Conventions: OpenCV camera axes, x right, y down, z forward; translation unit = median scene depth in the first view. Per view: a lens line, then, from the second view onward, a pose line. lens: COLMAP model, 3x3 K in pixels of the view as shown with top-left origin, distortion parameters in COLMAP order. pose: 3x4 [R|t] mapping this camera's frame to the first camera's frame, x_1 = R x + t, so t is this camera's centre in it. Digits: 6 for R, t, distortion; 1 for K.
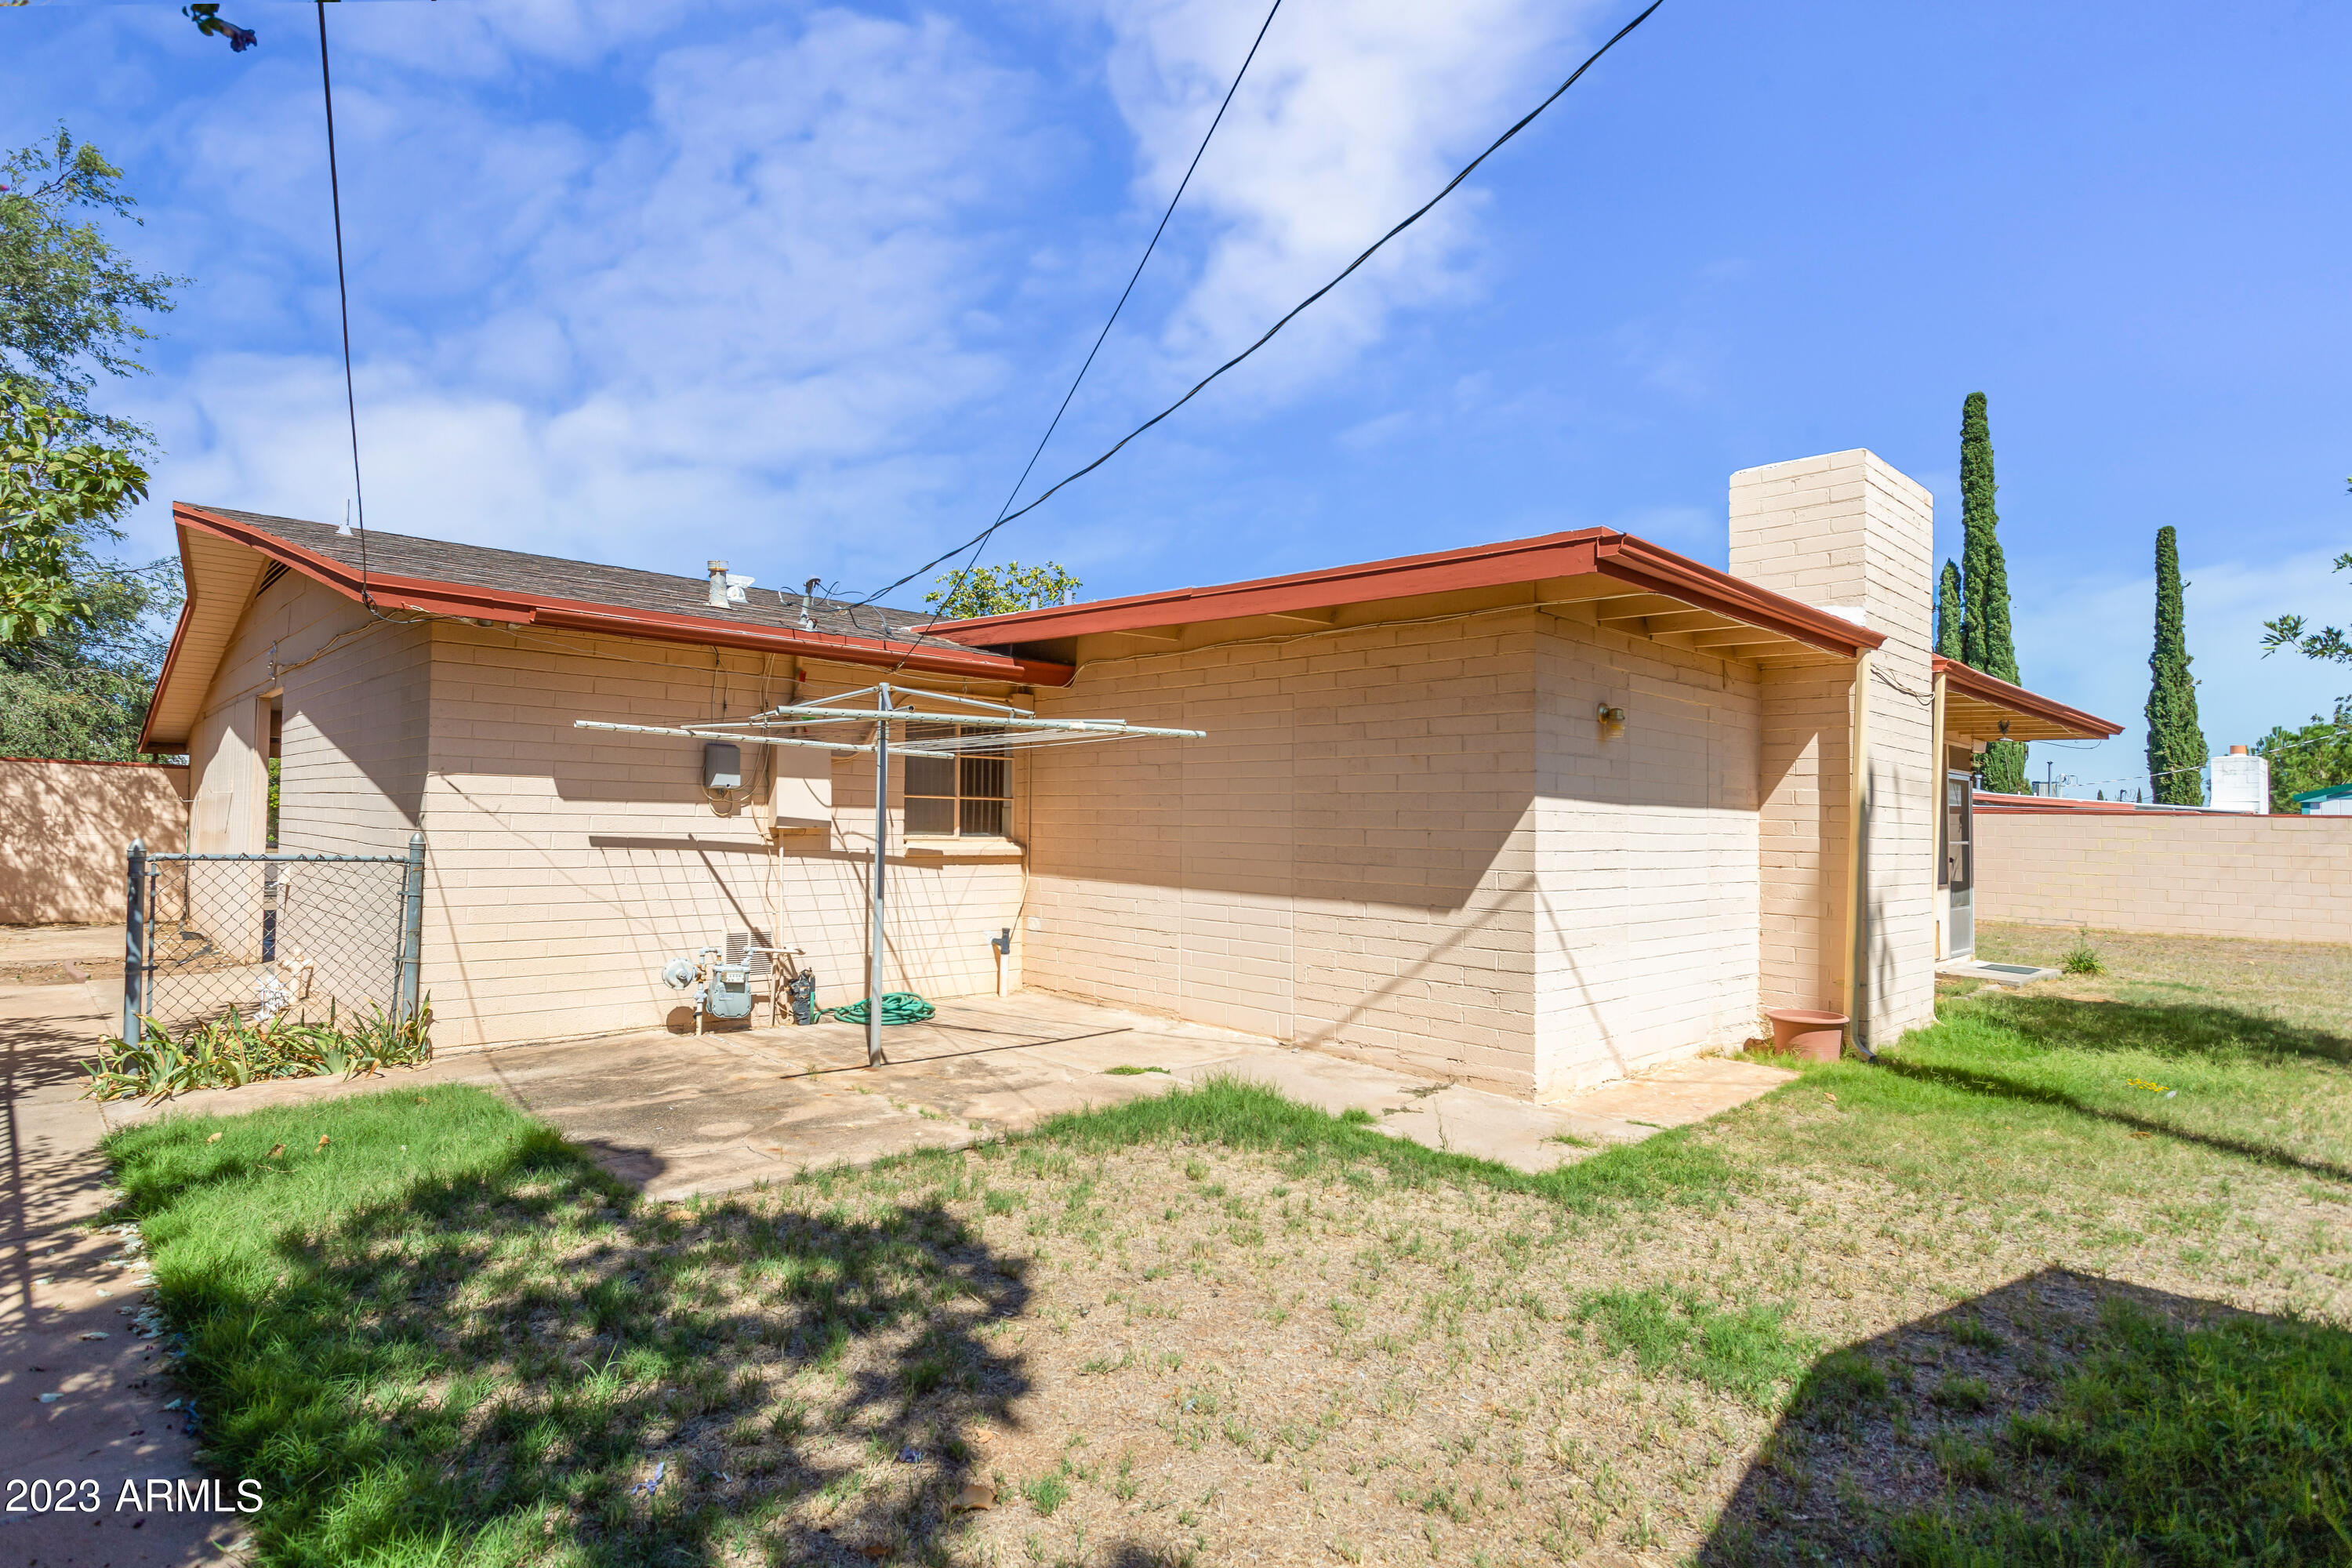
lens RADIAL K [[1191.6, 0, 1220.8], [0, 1191.6, 823.6], [0, 0, 1]] dist [-0.000190, -0.000158]
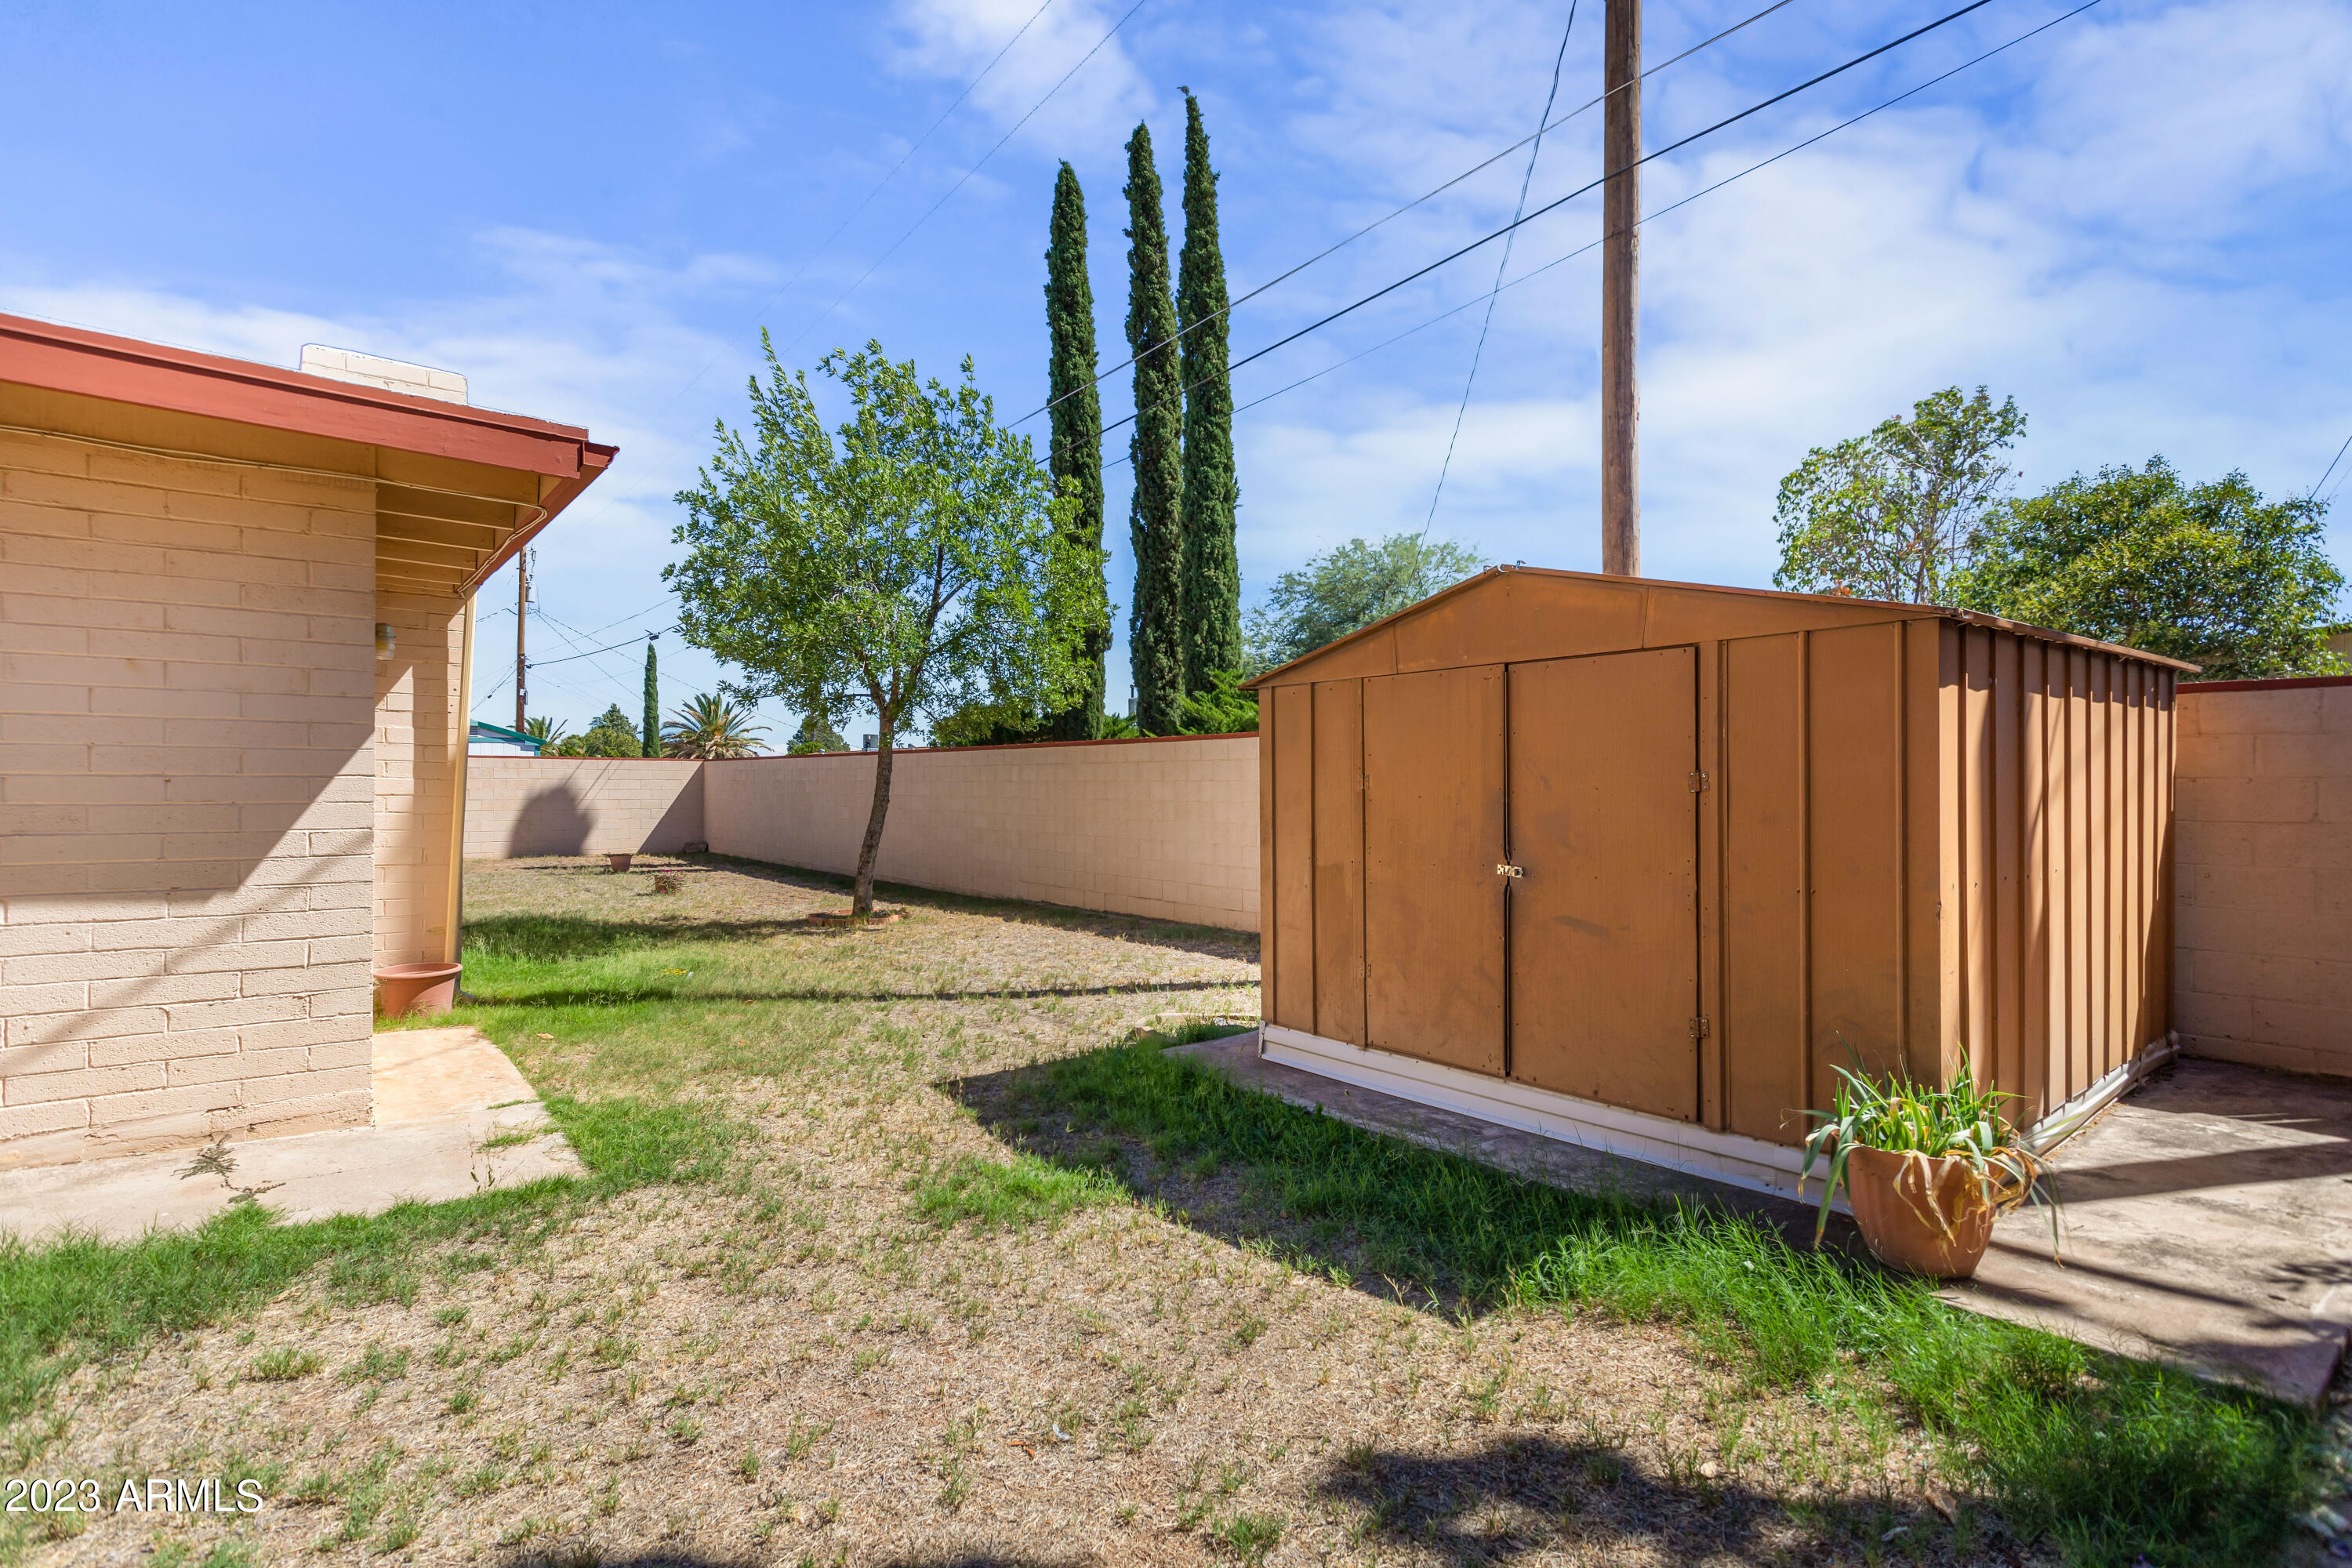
lens RADIAL K [[1126.2, 0, 1168.4], [0, 1126.2, 780.9], [0, 0, 1]] dist [0.003179, 0.000310]
pose [[0.118972, -0.014670, 0.992789, -0.472872], [-0.005221, 0.999868, 0.015400, -0.005234], [-0.992884, -0.007016, 0.118879, 0.467125]]
